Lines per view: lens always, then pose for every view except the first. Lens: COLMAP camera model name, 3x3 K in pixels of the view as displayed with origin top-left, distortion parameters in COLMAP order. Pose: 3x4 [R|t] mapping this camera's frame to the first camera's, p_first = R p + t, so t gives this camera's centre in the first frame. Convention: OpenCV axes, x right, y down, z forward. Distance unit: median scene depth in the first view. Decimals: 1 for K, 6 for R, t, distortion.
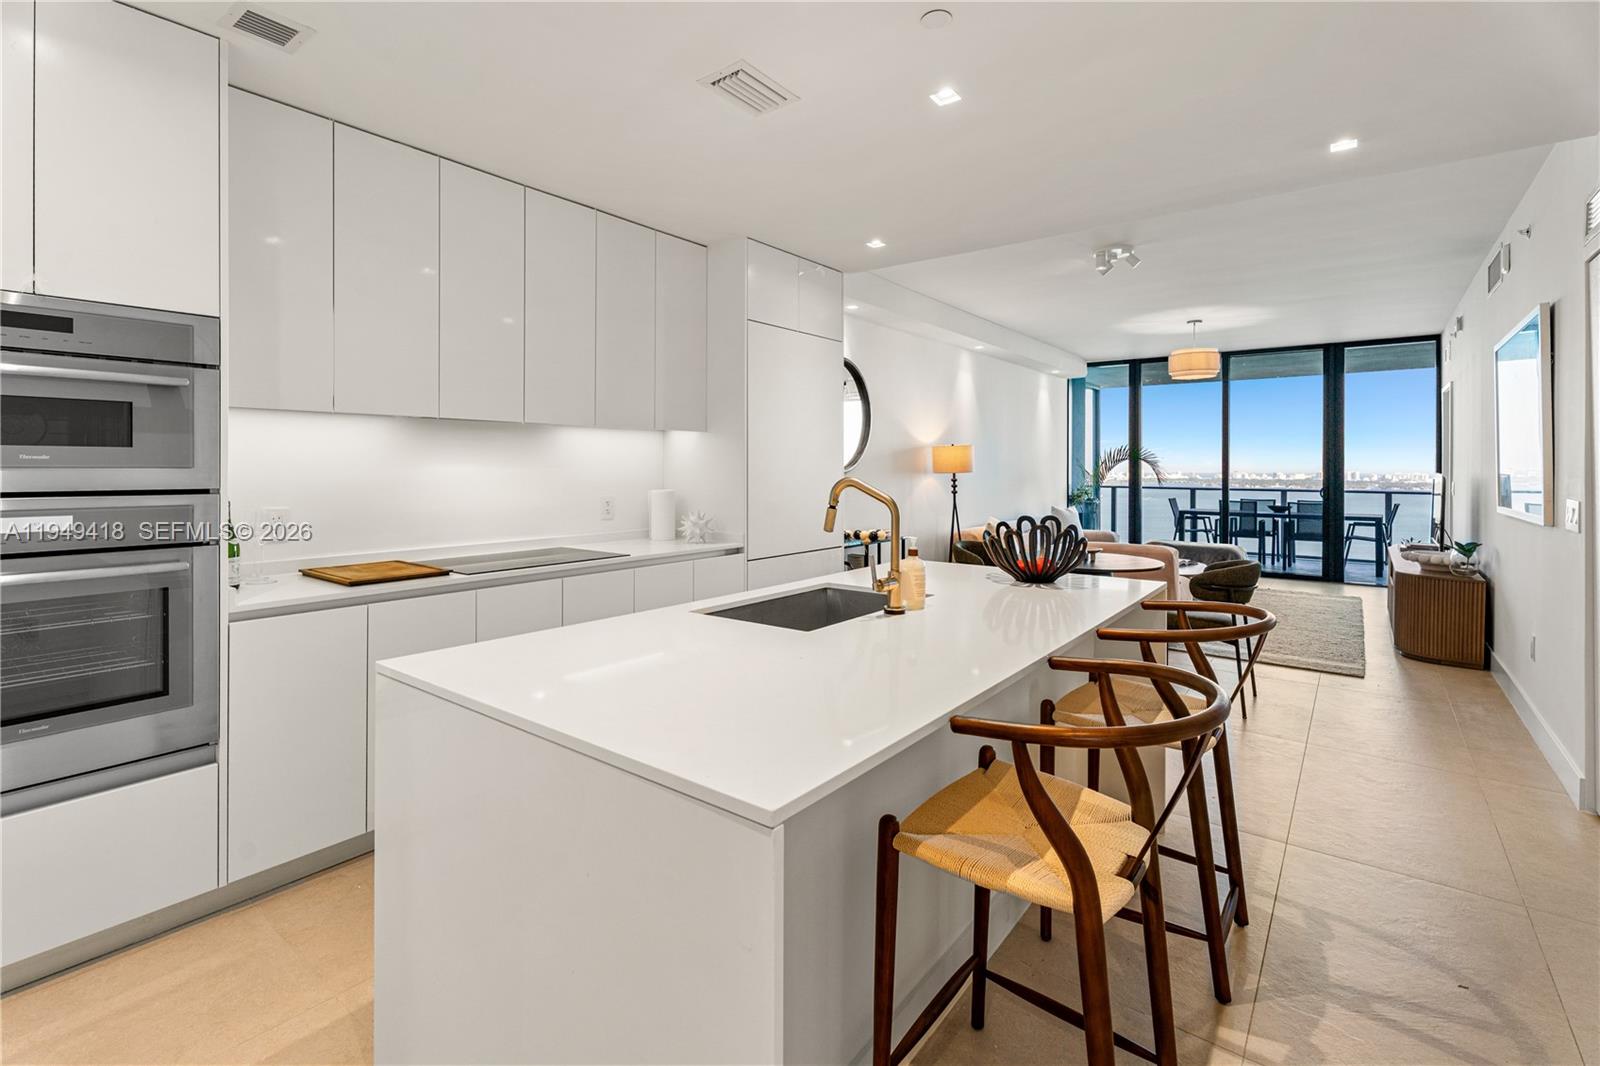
lens RADIAL K [[721.7, 0, 796.2], [0, 721.7, 467.8], [0, 0, 1]] dist [0.001758, 0.000525]
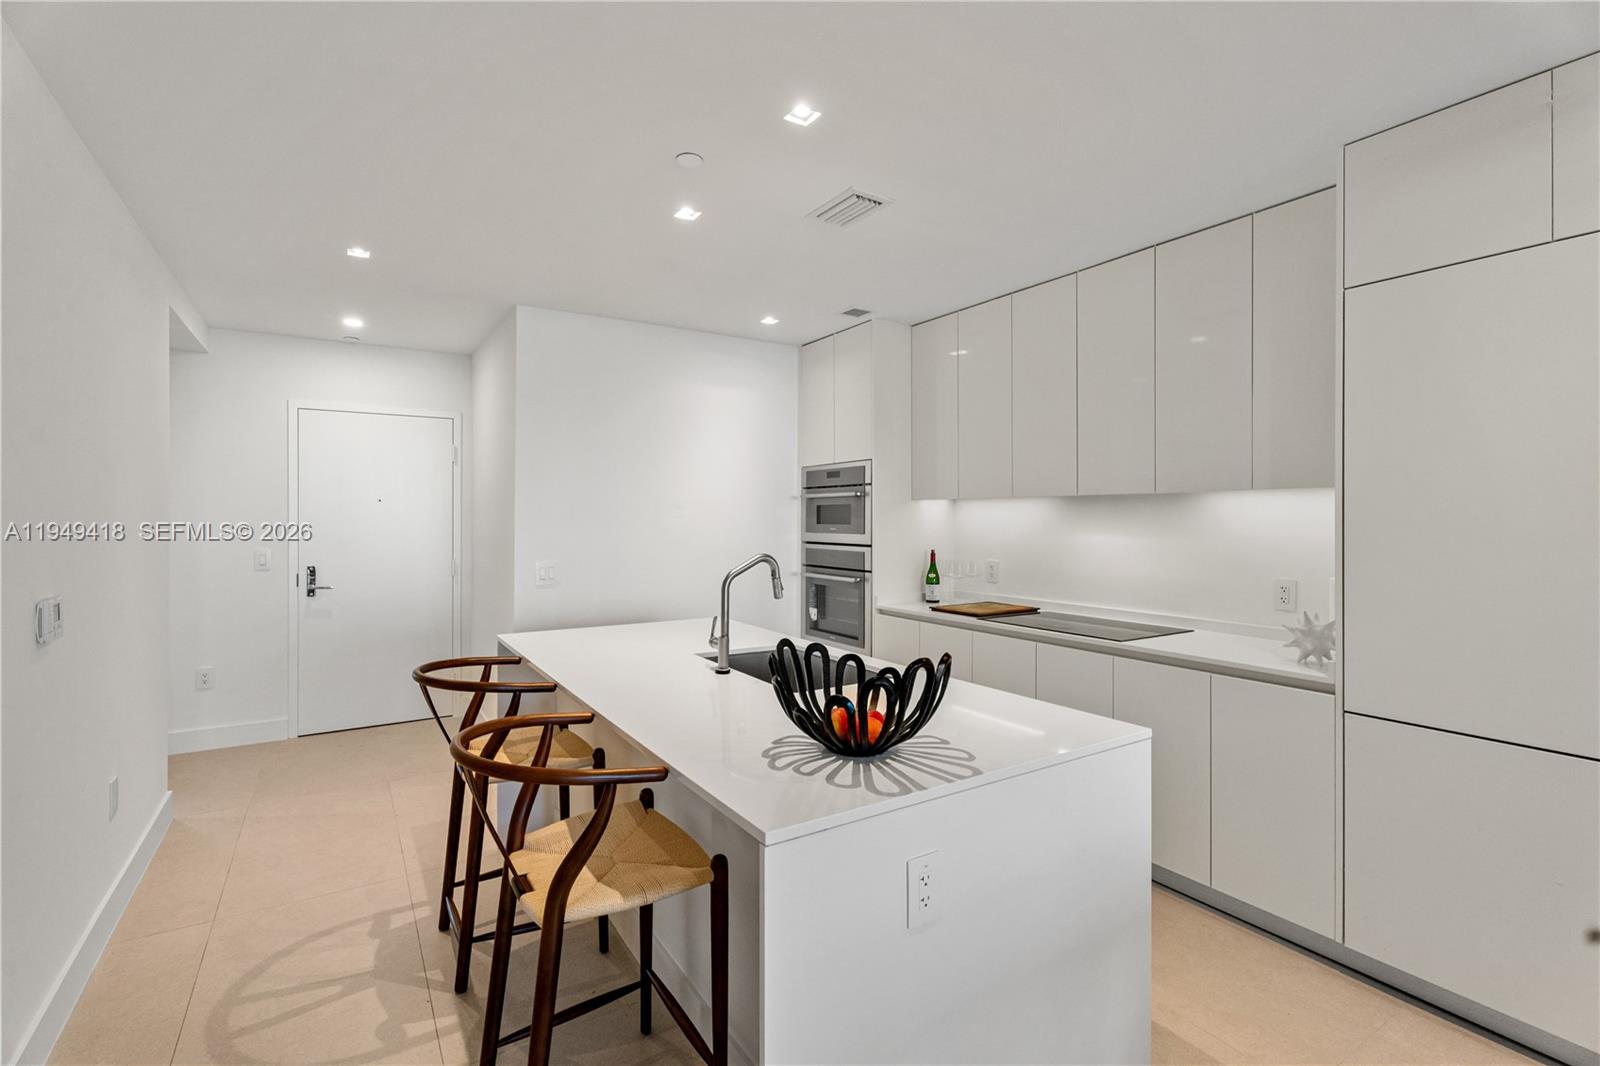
lens RADIAL K [[737.8, 0, 797.3], [0, 737.8, 513.2], [0, 0, 1]] dist [-0.000720, -0.000168]
pose [[-0.340488, -0.000462, -0.940249, 1.226831], [0.000535, 1.000000, -0.000686, -0.058833], [0.940249, -0.000737, -0.340488, 1.544257]]
